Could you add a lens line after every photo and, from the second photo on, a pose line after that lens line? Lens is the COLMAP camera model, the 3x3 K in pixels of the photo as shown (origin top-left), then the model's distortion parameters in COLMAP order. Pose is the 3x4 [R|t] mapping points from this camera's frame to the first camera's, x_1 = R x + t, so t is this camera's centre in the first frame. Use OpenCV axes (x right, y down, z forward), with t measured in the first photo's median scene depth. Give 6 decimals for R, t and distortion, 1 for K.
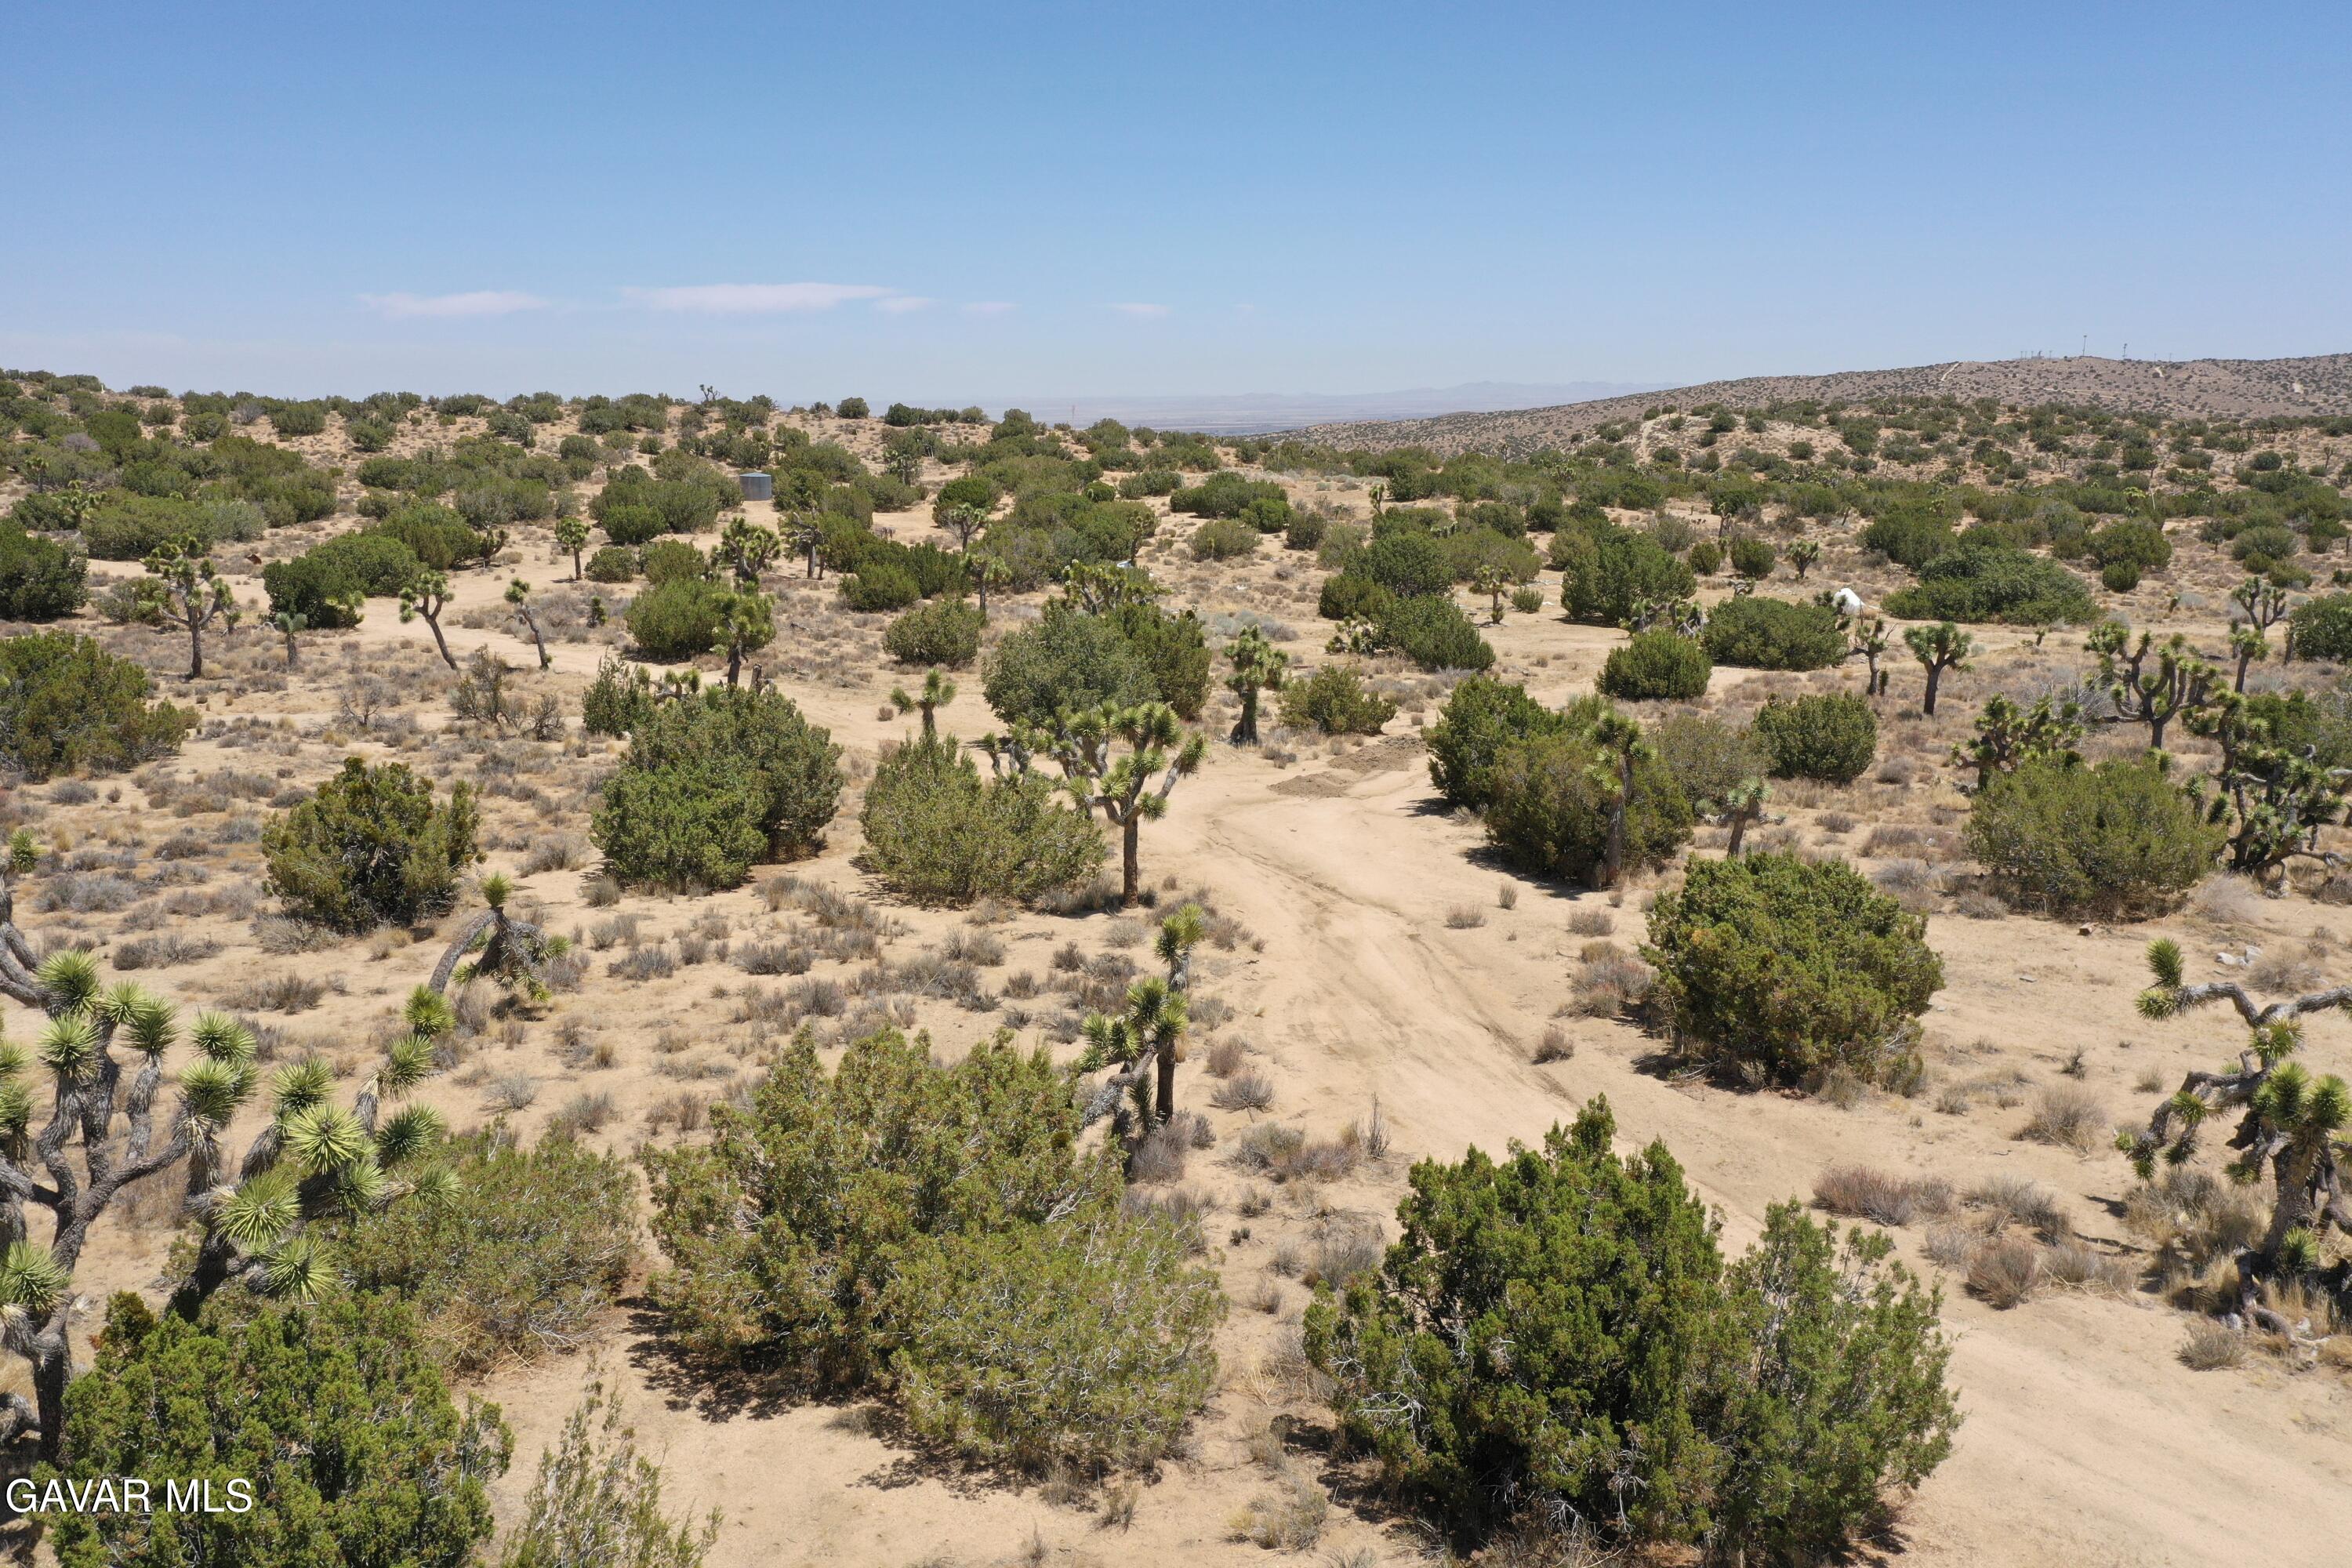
lens RADIAL K [[1867.2, 0, 1167.9], [0, 1867.2, 776.6], [0, 0, 1]] dist [0.008312, 0.005528]
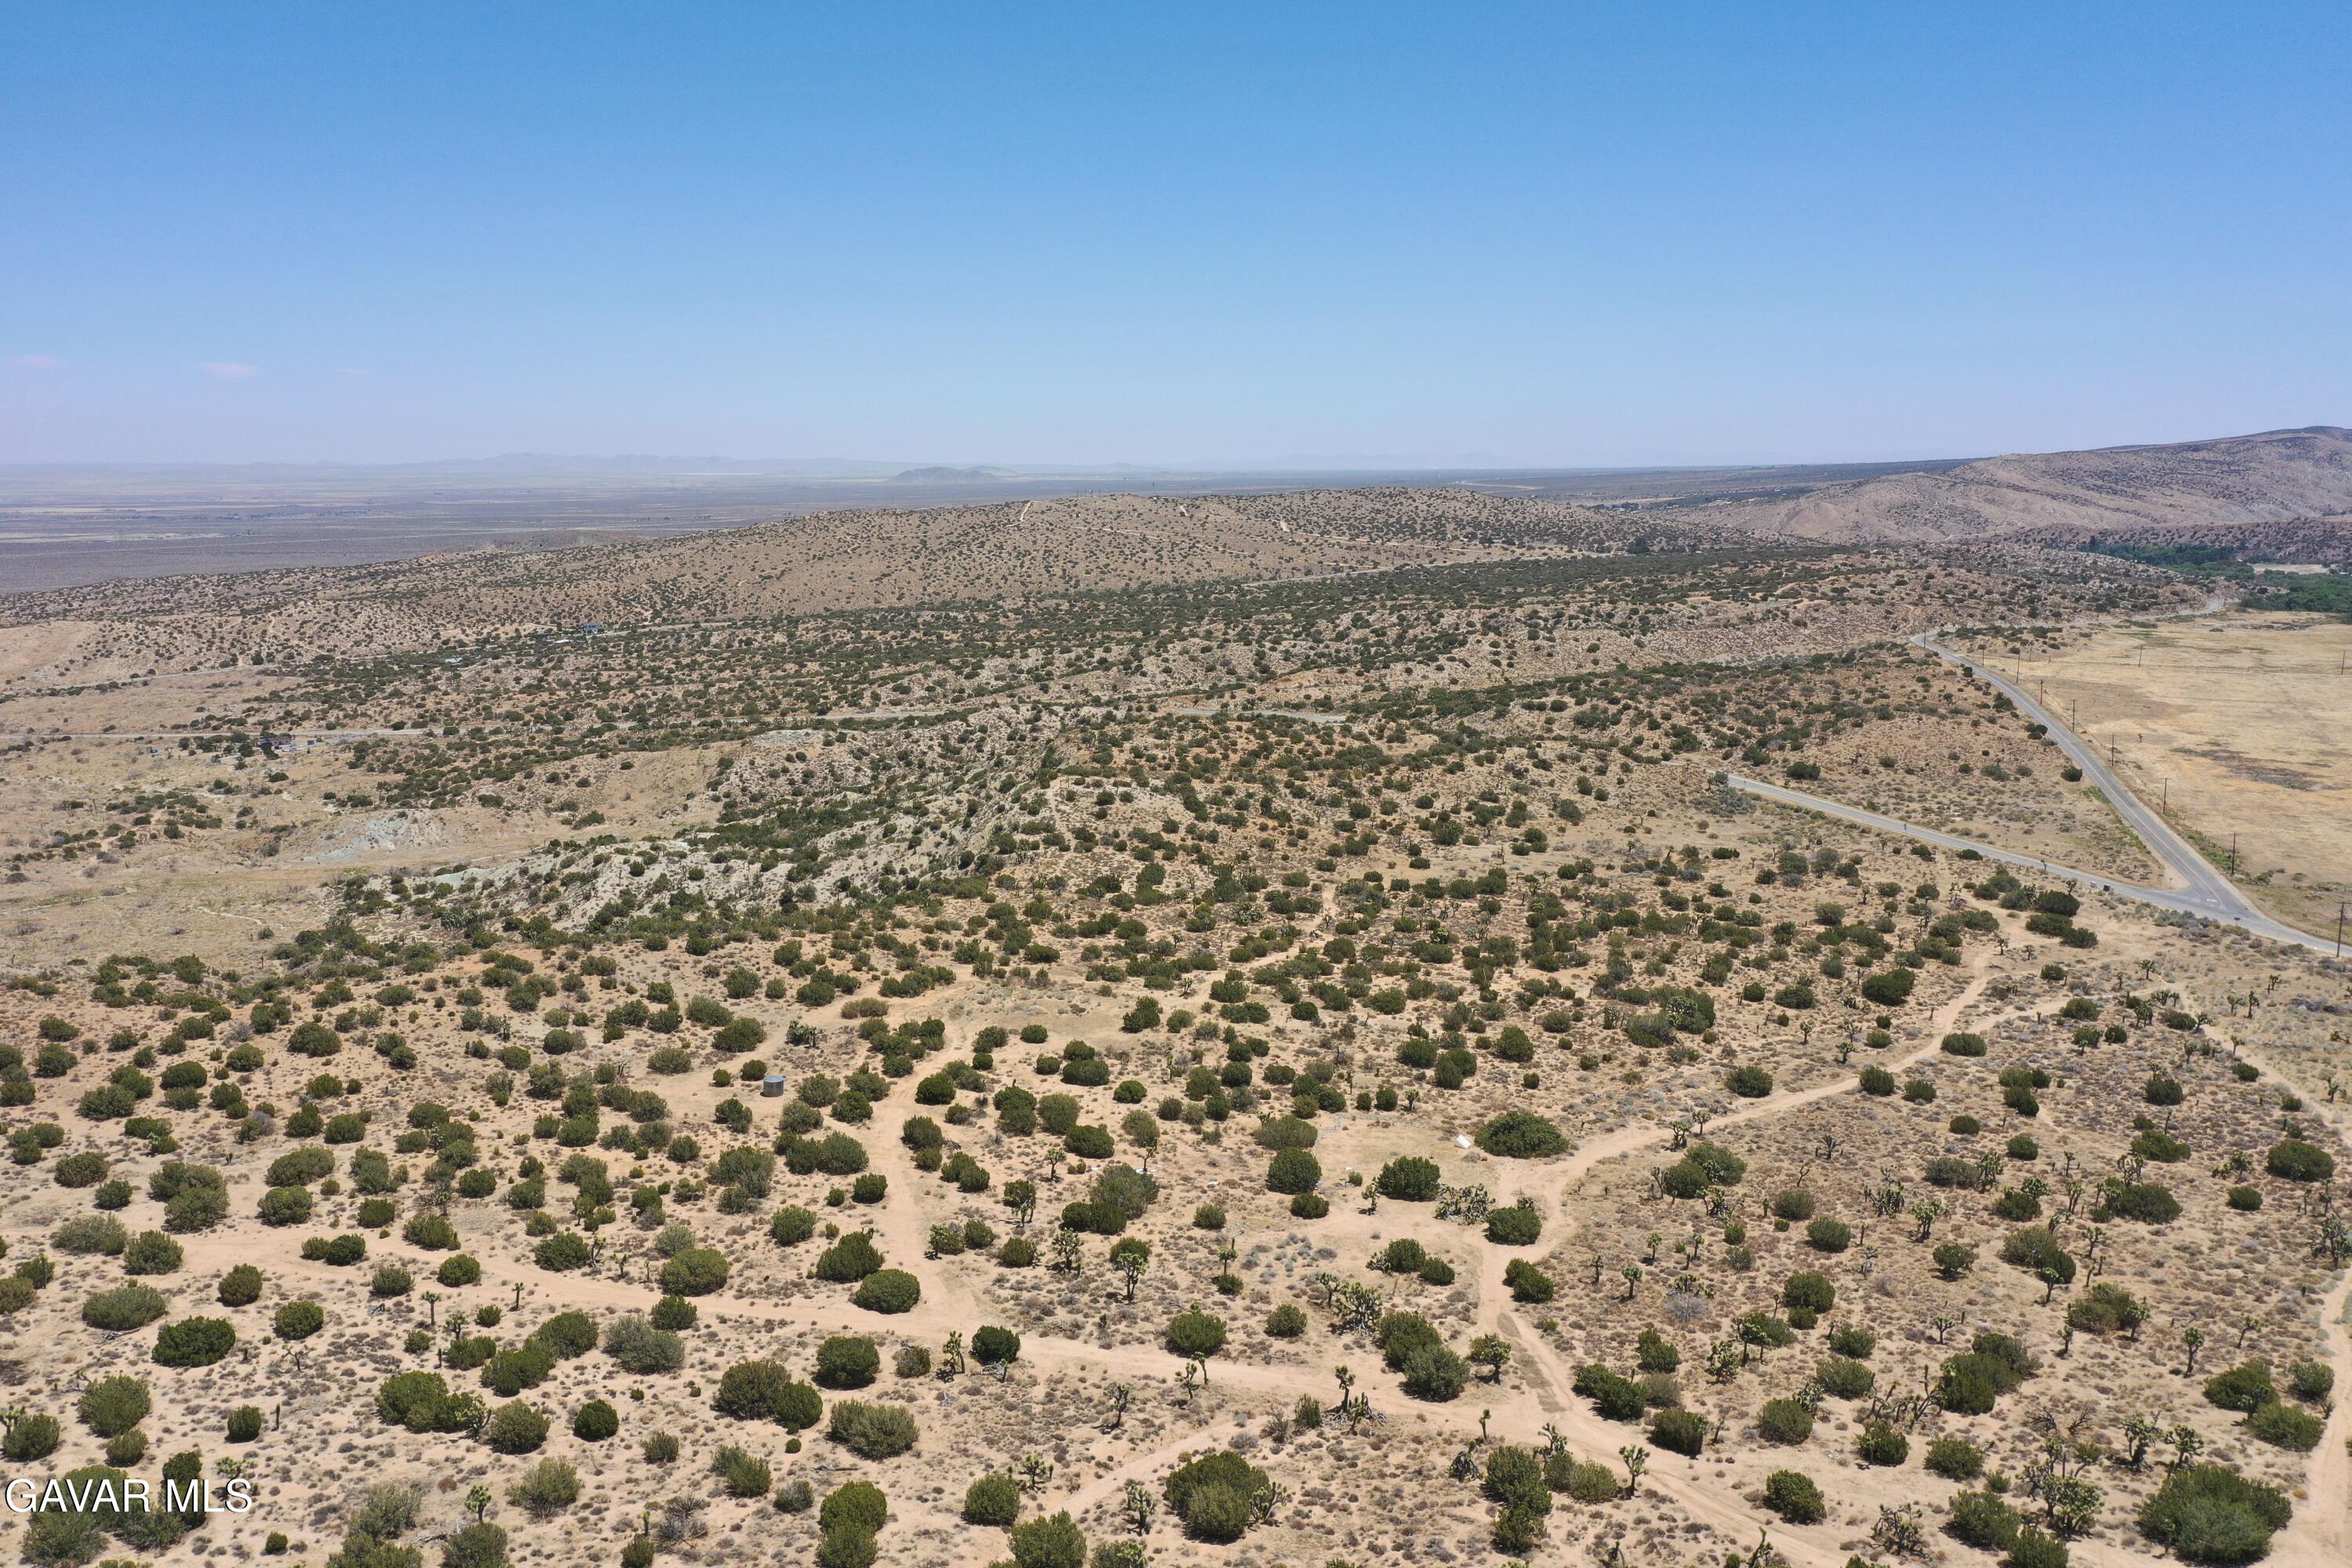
lens RADIAL K [[1875.3, 0, 1169.3], [0, 1875.3, 759.4], [0, 0, 1]] dist [0.003401, -0.001581]
pose [[0.880227, -0.063527, 0.470282, -0.323724], [0.084421, 0.996154, -0.023446, -0.180040], [-0.466984, 0.060340, 0.882205, -0.271457]]
